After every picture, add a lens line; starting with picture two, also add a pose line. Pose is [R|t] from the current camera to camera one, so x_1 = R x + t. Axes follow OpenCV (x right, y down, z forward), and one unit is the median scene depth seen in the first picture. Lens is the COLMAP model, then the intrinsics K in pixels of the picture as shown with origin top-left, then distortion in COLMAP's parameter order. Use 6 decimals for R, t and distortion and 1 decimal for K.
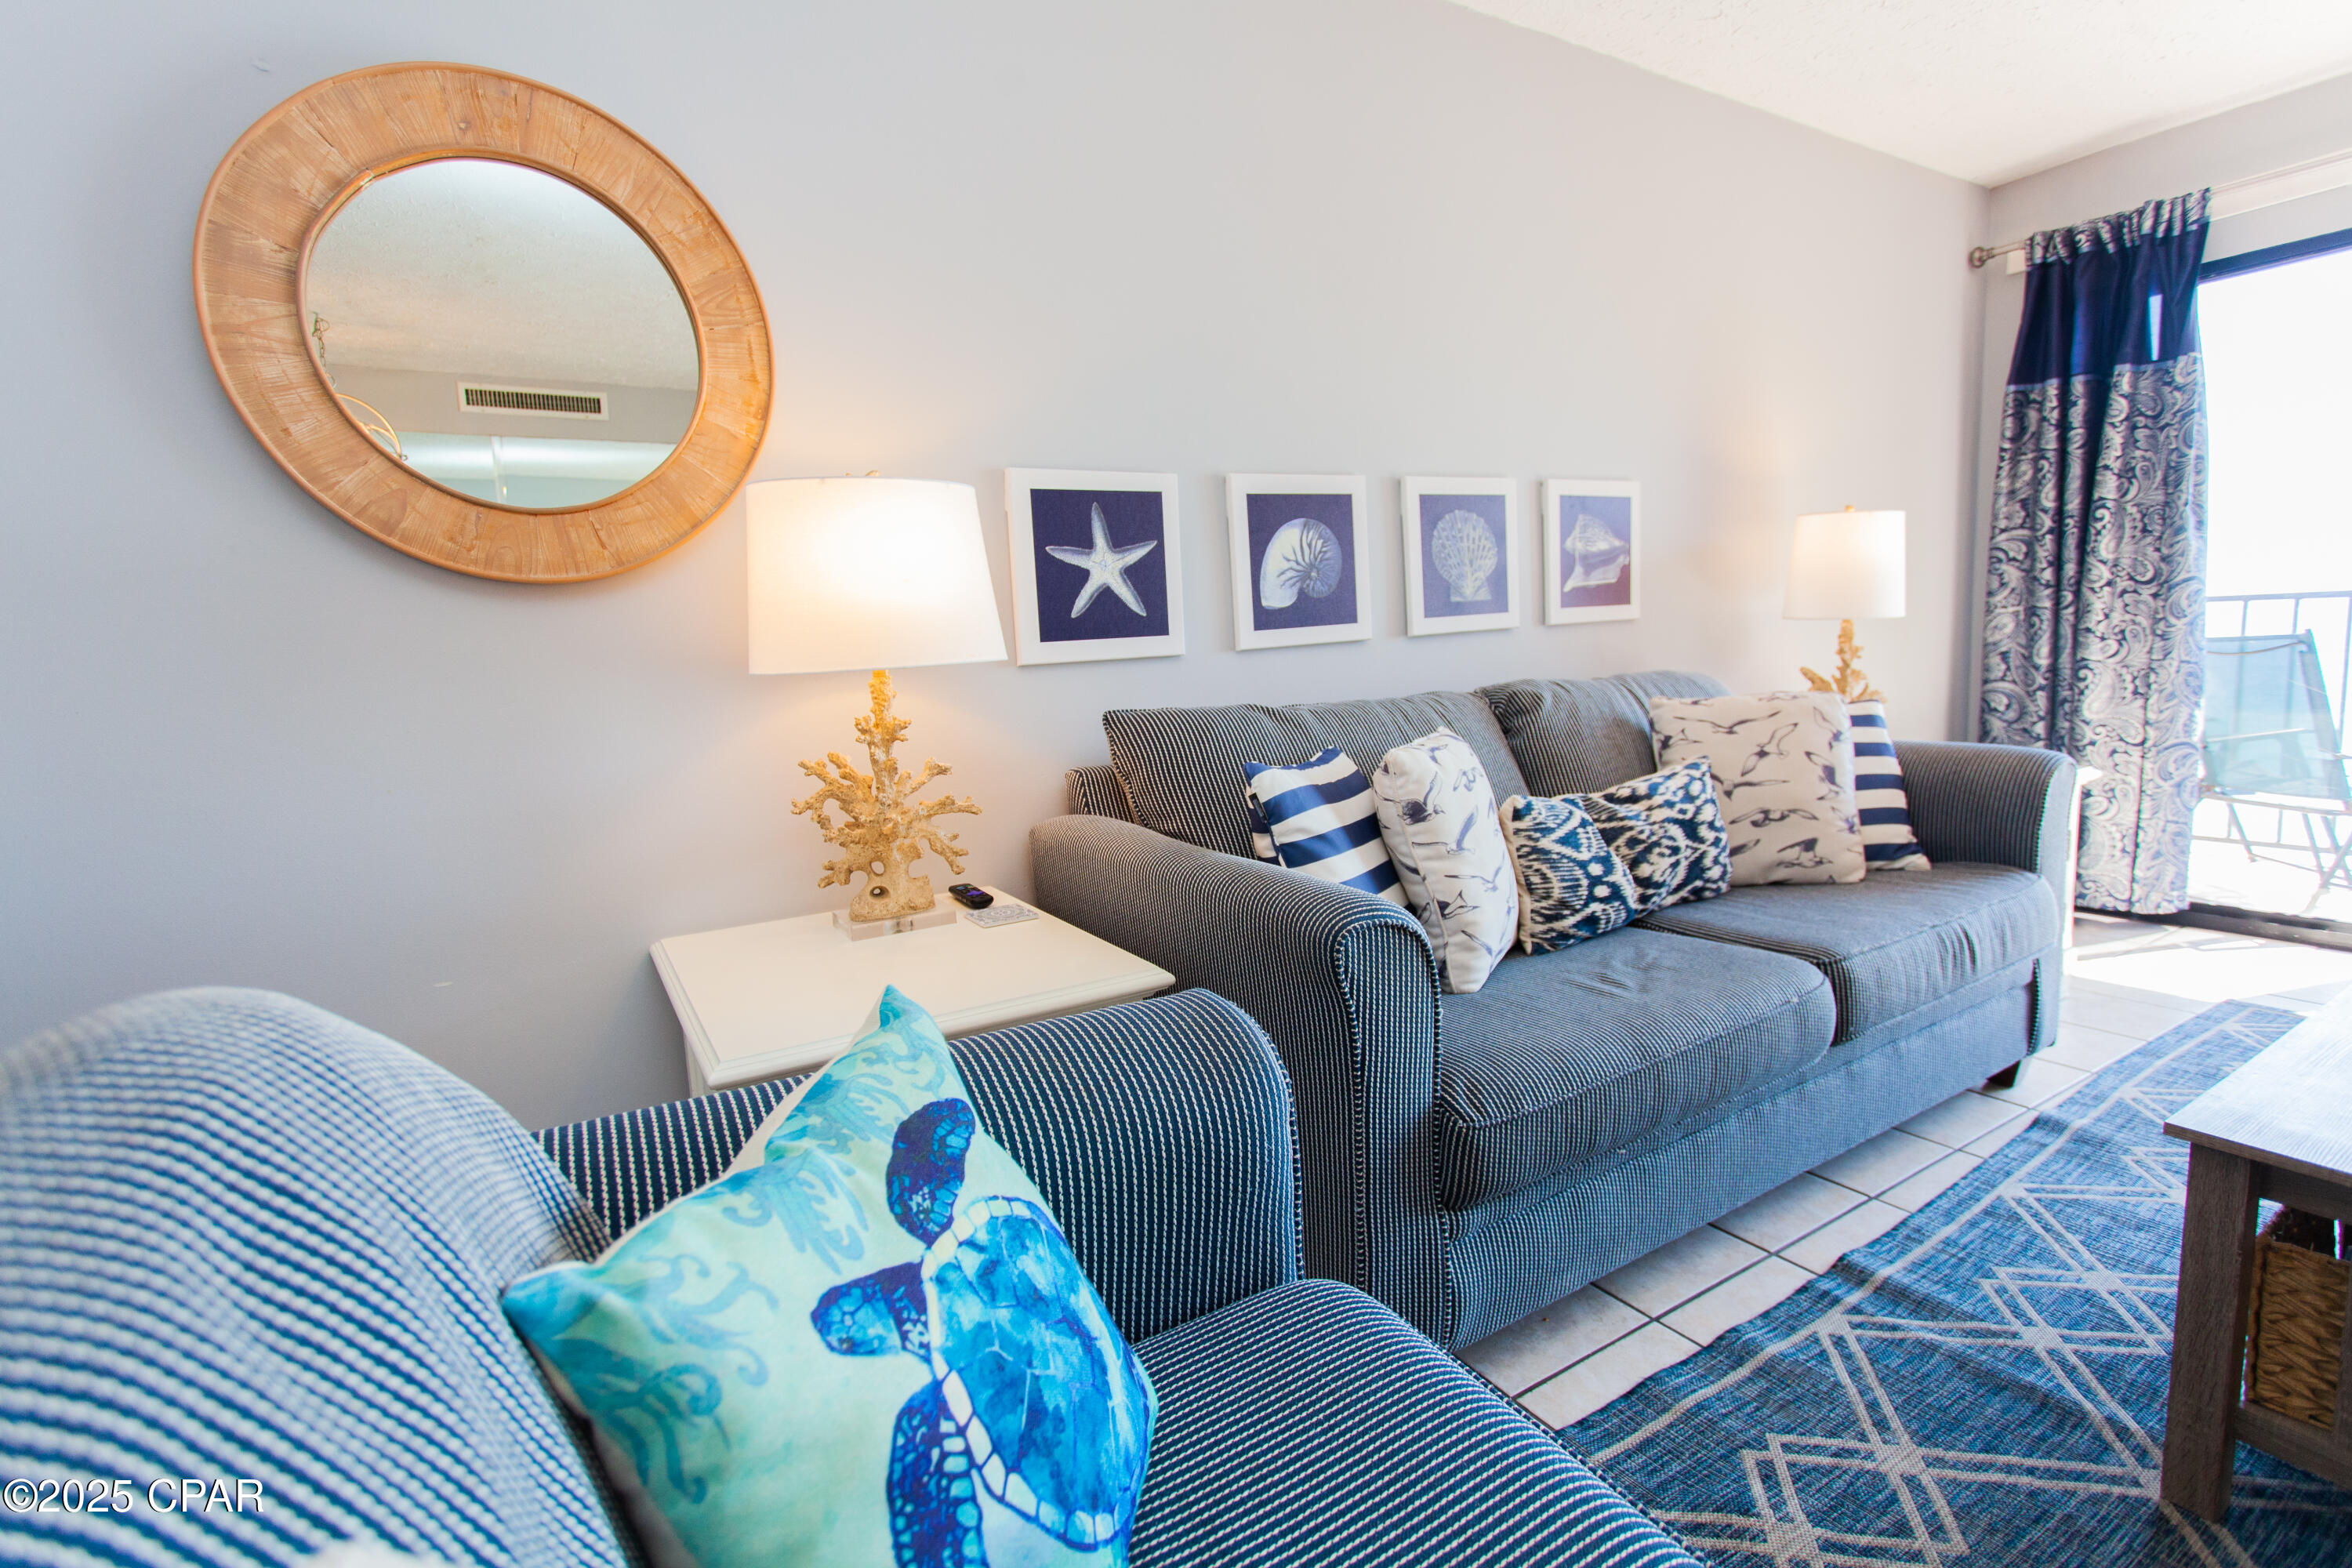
lens RADIAL K [[1105.5, 0, 1185.3], [0, 1105.5, 777.1], [0, 0, 1]] dist [-0.000957, 0.002431]
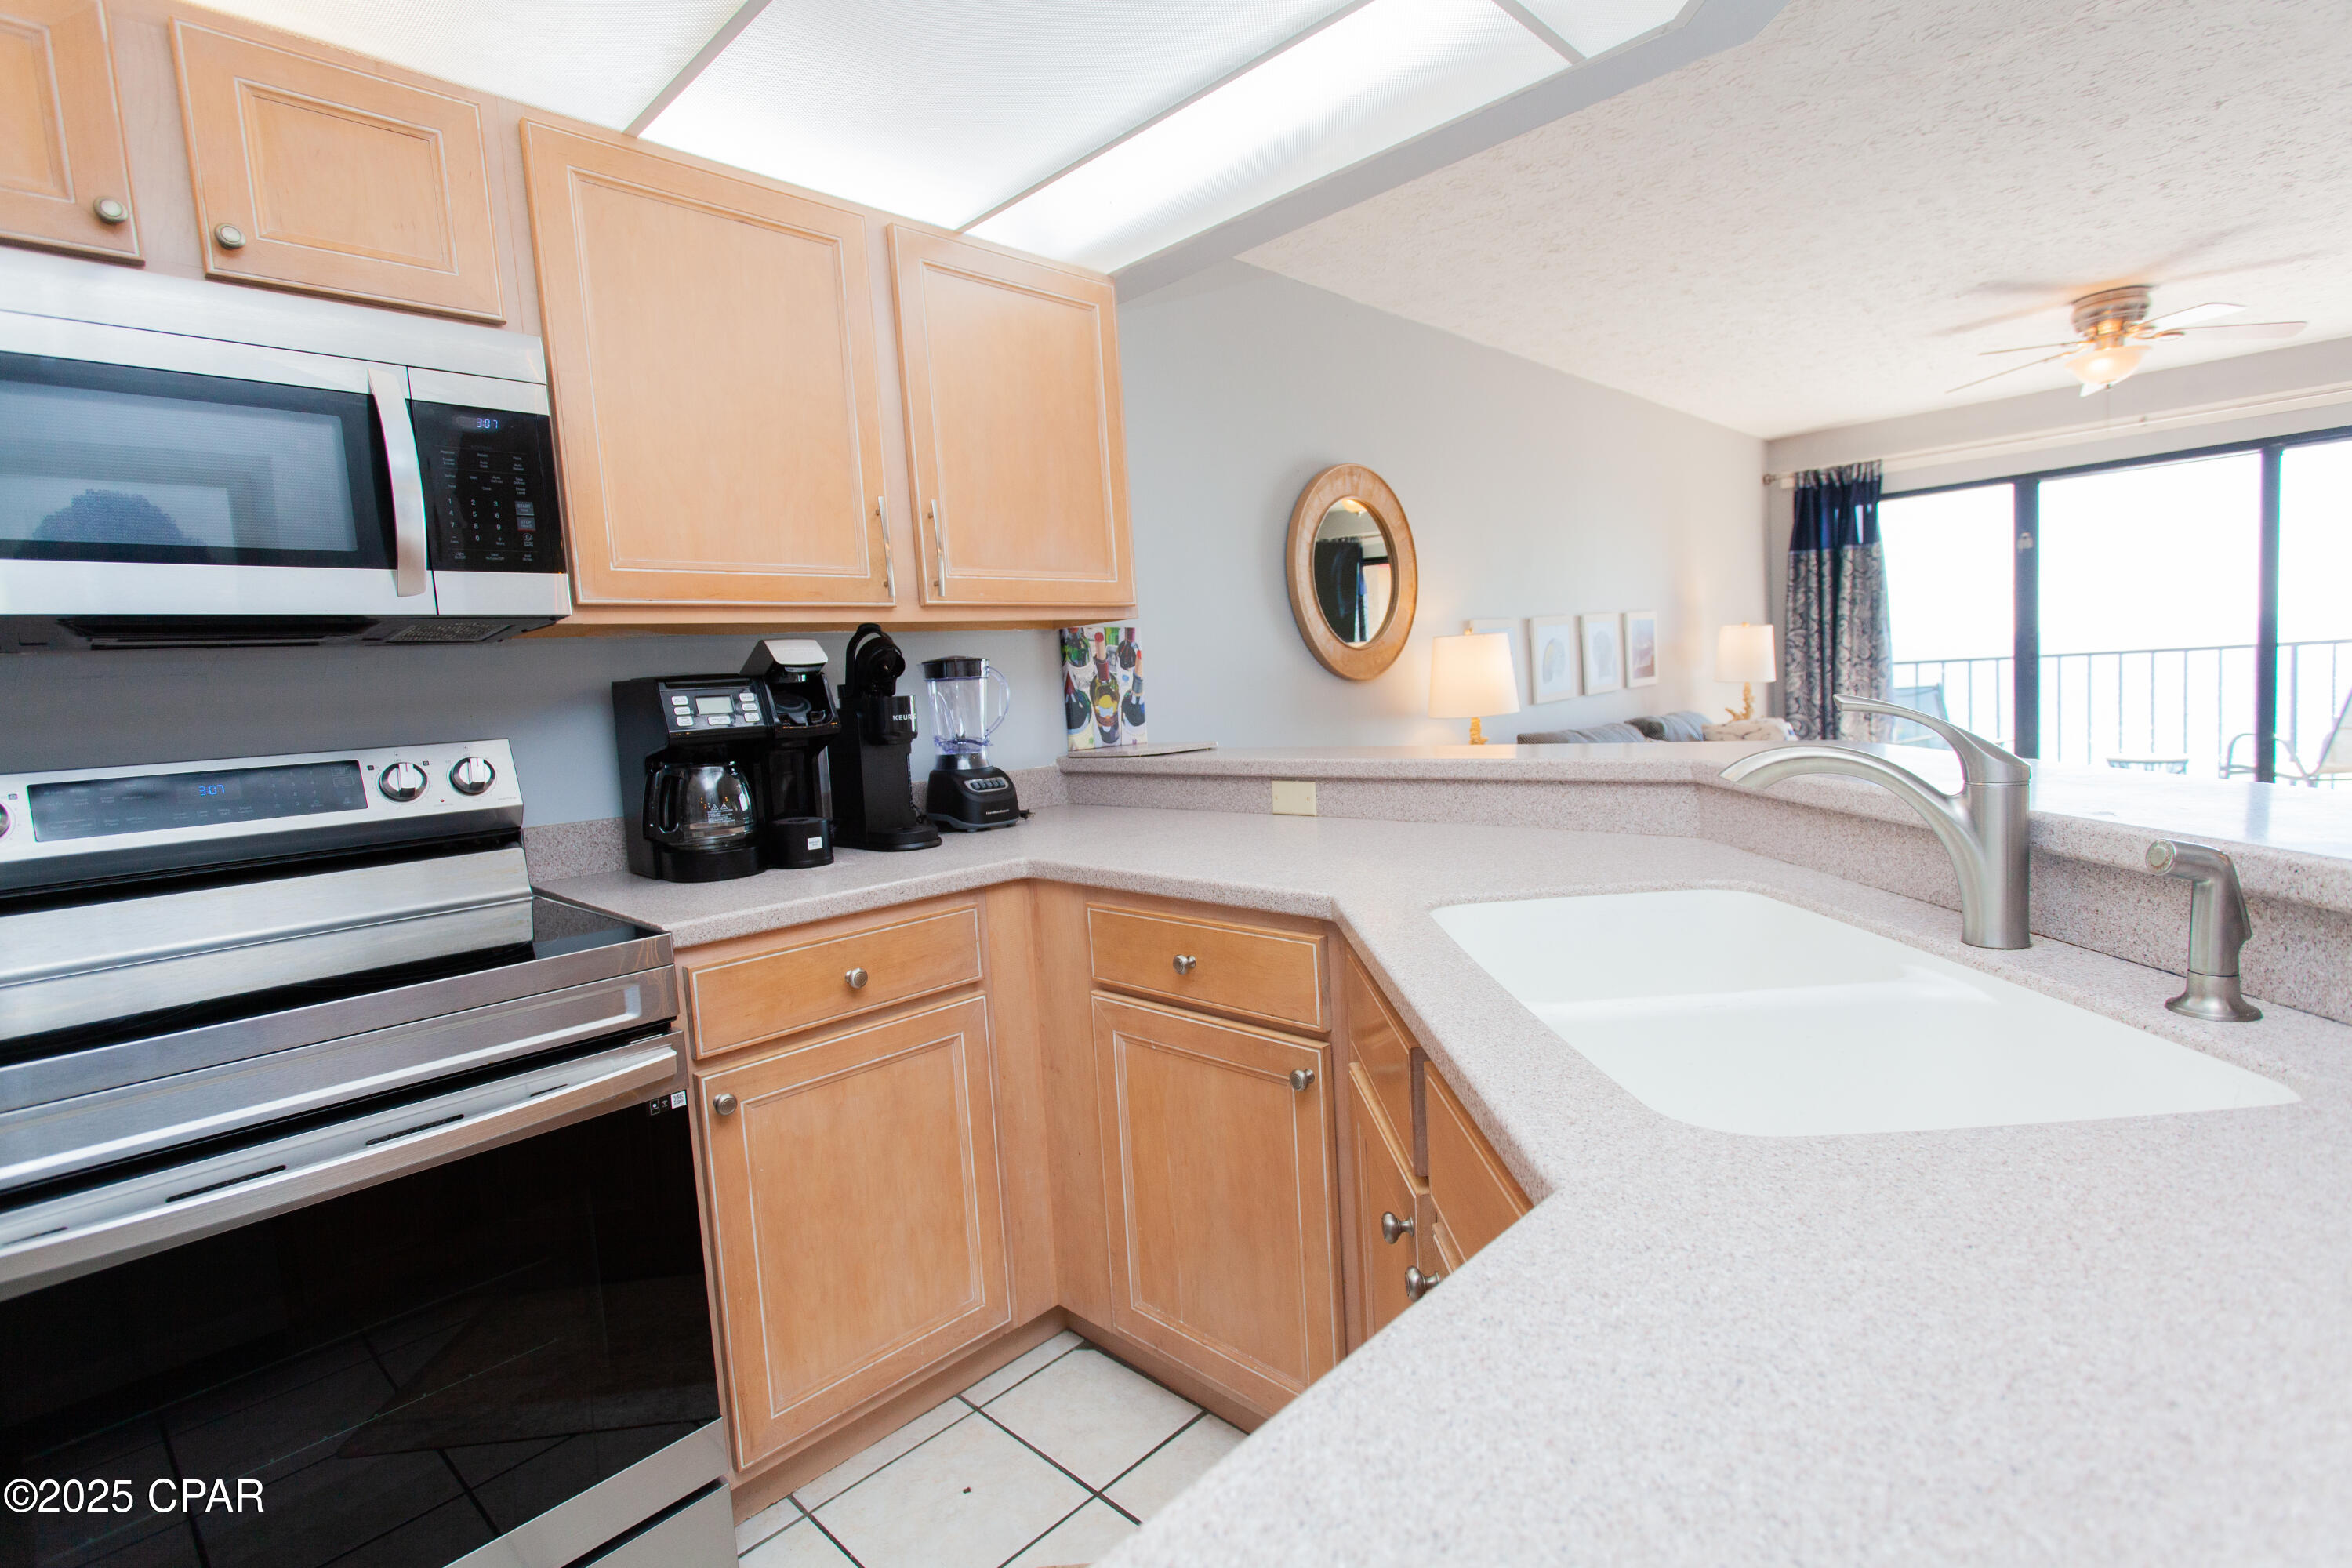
lens RADIAL K [[1105.5, 0, 1189.2], [0, 1105.5, 778.6], [0, 0, 1]] dist [-0.000957, 0.002431]
pose [[0.968296, -0.037379, 0.246994, -1.270132], [0.049981, 0.997738, -0.044948, 0.093962], [-0.244755, 0.055868, 0.967974, -0.930465]]
